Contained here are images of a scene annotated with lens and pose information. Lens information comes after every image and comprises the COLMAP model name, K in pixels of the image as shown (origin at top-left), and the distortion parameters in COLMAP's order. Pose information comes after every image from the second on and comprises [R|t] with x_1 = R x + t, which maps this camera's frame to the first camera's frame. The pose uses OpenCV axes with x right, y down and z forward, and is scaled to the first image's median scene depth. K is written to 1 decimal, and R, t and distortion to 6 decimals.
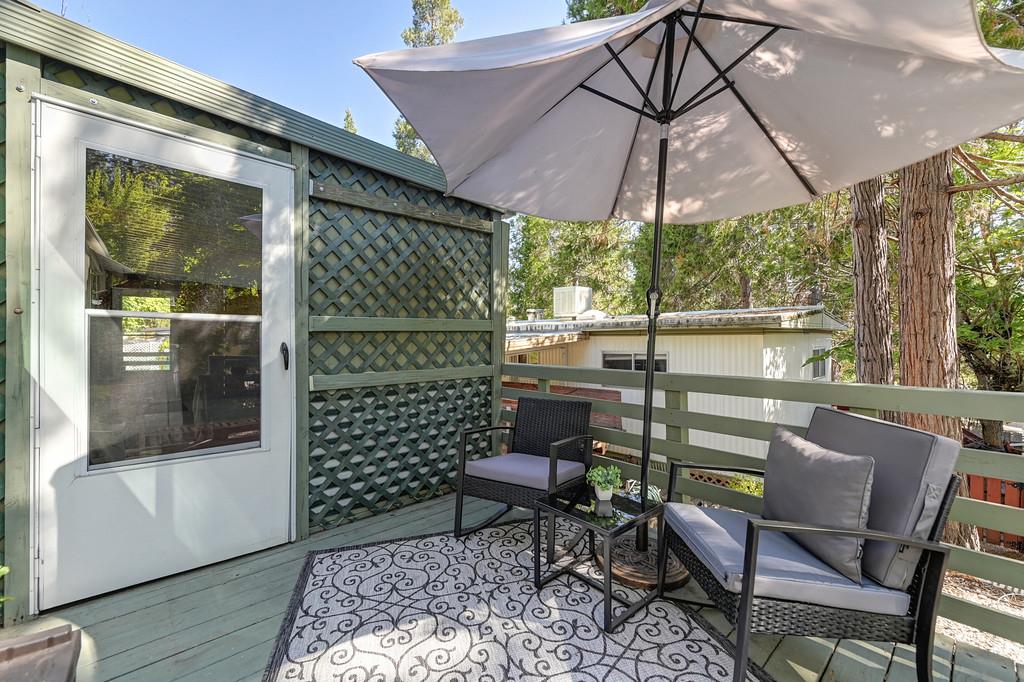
lens RADIAL K [[413.7, 0, 512.0], [0, 413.7, 341.0], [0, 0, 1]] dist [0.016546, -0.000049]
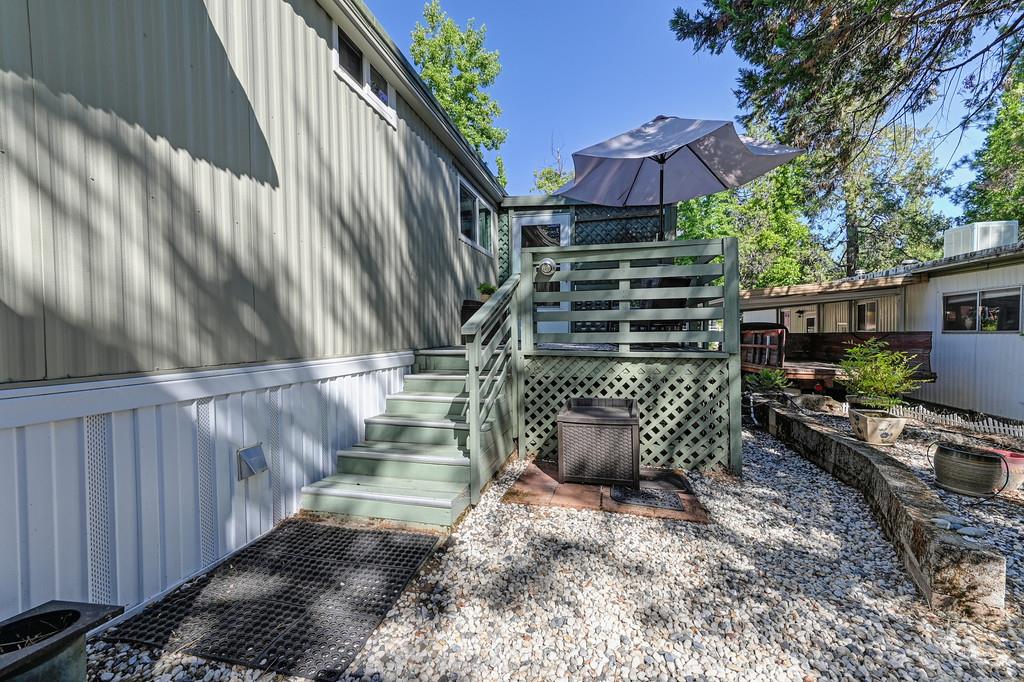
lens RADIAL K [[413.7, 0, 512.0], [0, 413.7, 341.0], [0, 0, 1]] dist [0.016546, -0.000049]
pose [[0.562175, 0.023761, -0.826677, 1.571500], [-0.004043, 0.999654, 0.025984, 0.374516], [0.827009, -0.011265, 0.562076, -0.905614]]
